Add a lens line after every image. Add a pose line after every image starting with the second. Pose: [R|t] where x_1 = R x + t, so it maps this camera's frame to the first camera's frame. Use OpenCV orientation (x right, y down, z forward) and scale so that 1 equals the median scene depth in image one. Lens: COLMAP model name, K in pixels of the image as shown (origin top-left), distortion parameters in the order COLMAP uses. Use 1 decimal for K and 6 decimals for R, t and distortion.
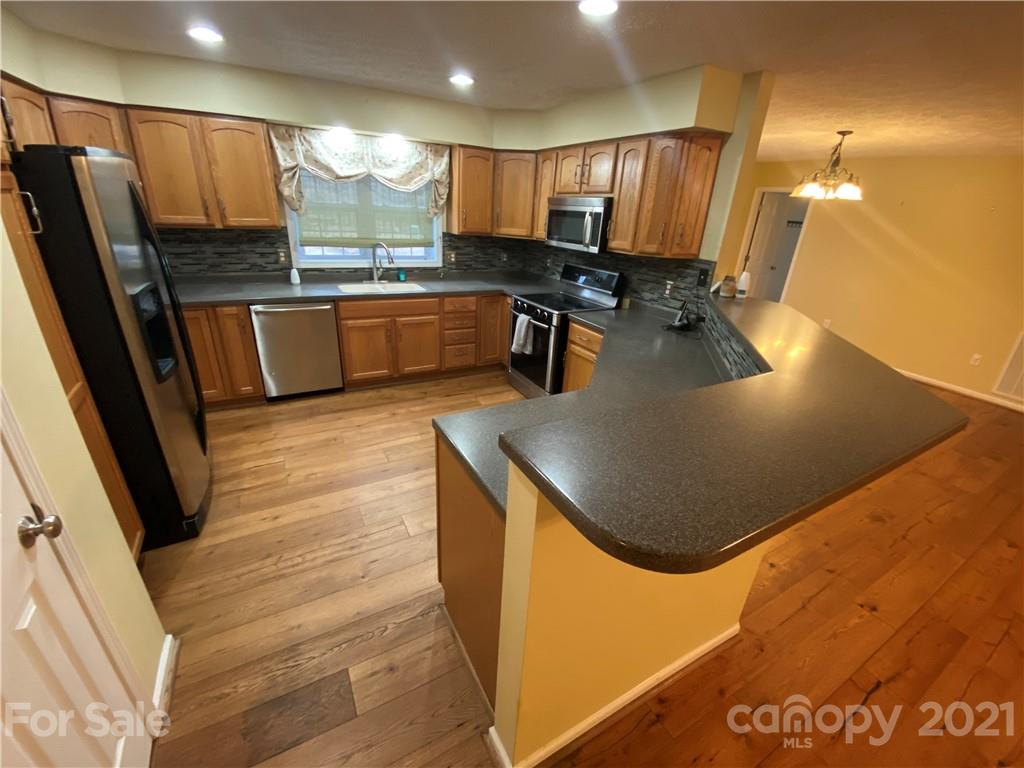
lens RADIAL K [[422.0, 0, 519.6], [0, 422.0, 381.8], [0, 0, 1]] dist [-0.022183, -0.001913]
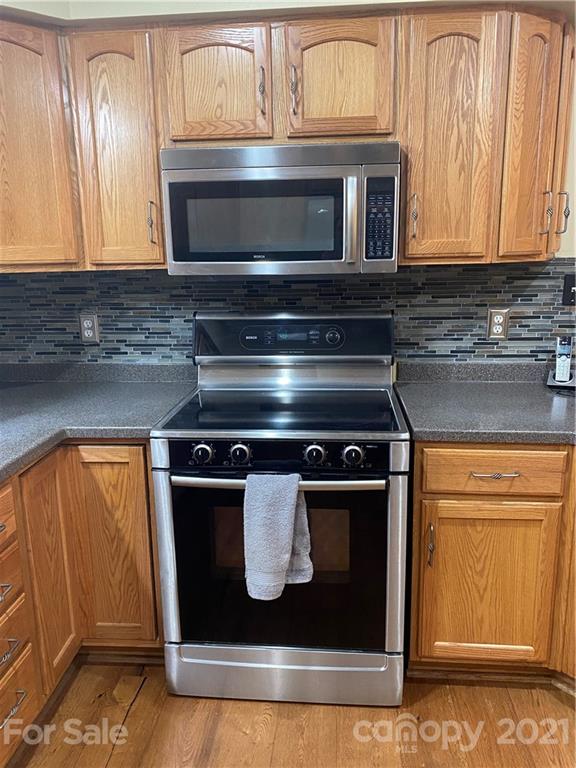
lens RADIAL K [[577.5, 0, 288.5], [0, 577.5, 380.3], [0, 0, 1]] dist [0.002072, -0.000996]
pose [[0.572595, -0.236500, 0.784986, -0.346734], [0.352112, 0.935623, 0.025041, -0.253384], [-0.740373, 0.262065, 0.619007, 0.740982]]
